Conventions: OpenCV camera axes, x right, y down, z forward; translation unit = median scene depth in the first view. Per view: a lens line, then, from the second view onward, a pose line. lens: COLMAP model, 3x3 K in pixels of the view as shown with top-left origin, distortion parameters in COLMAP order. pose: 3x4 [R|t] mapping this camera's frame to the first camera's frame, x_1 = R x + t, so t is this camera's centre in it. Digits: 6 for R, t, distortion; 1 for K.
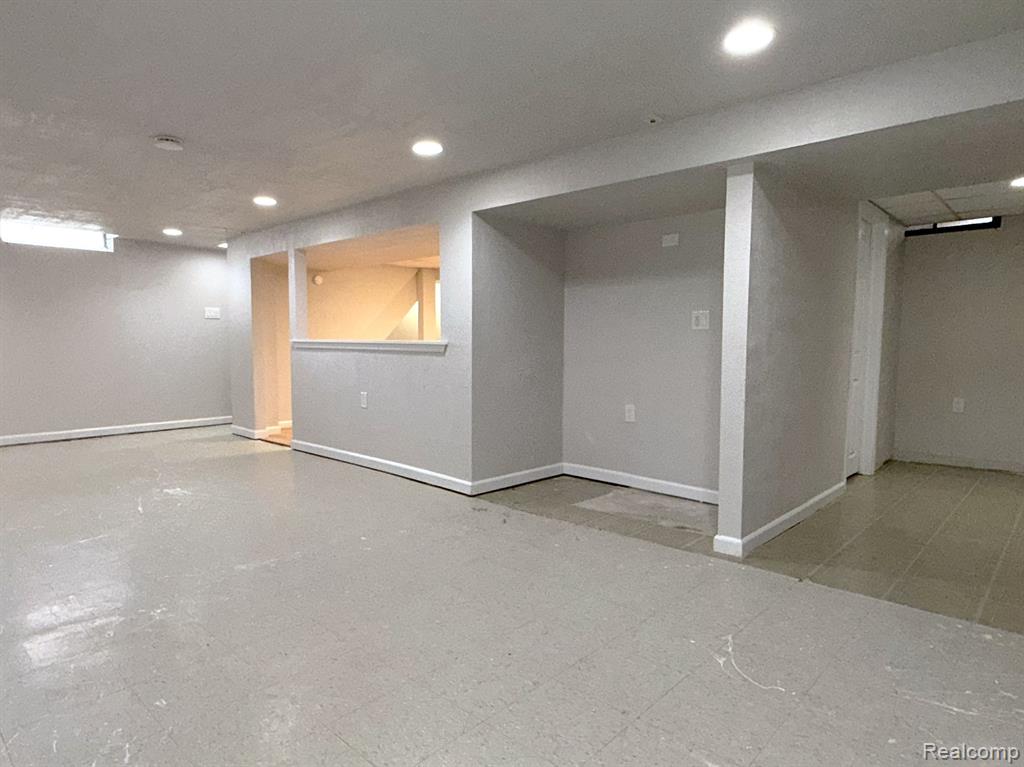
lens RADIAL K [[602.7, 0, 512.0], [0, 602.7, 383.5], [0, 0, 1]] dist [0.000845, 0.000071]
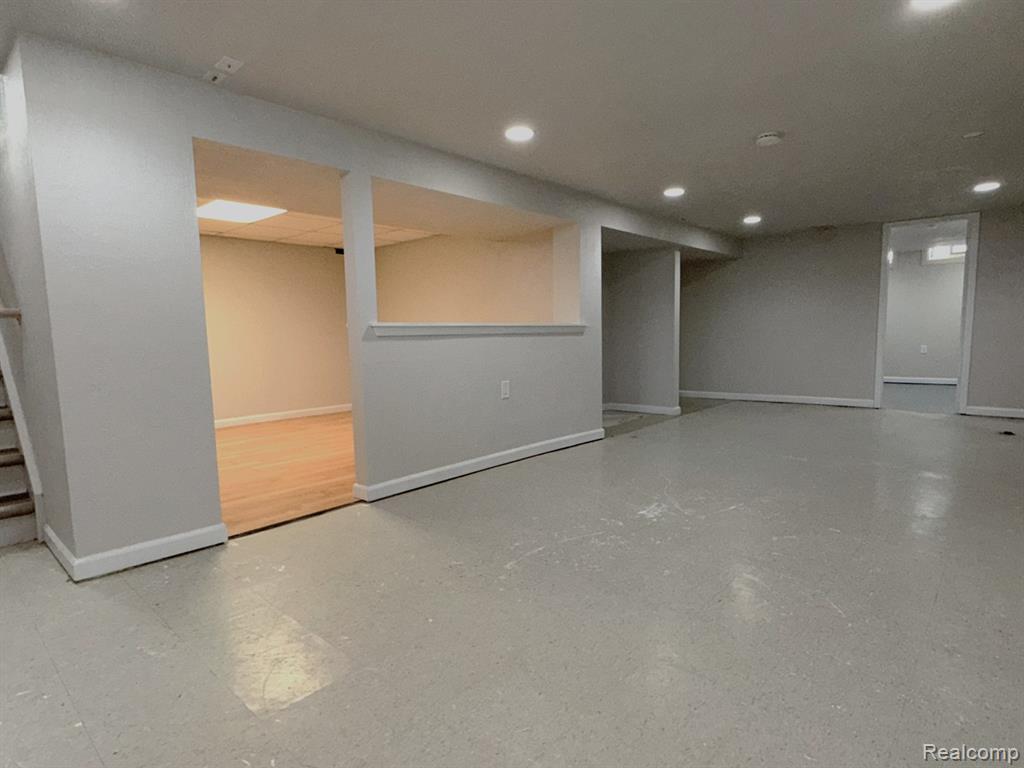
lens RADIAL K [[576.2, 0, 512.0], [0, 576.2, 384.0], [0, 0, 1]] dist [-0.005442, 0.000244]
pose [[-0.021999, -0.099920, 0.994752, -1.288126], [0.084204, 0.991272, 0.101433, -0.078515], [-0.996206, 0.085994, -0.013393, 1.171545]]
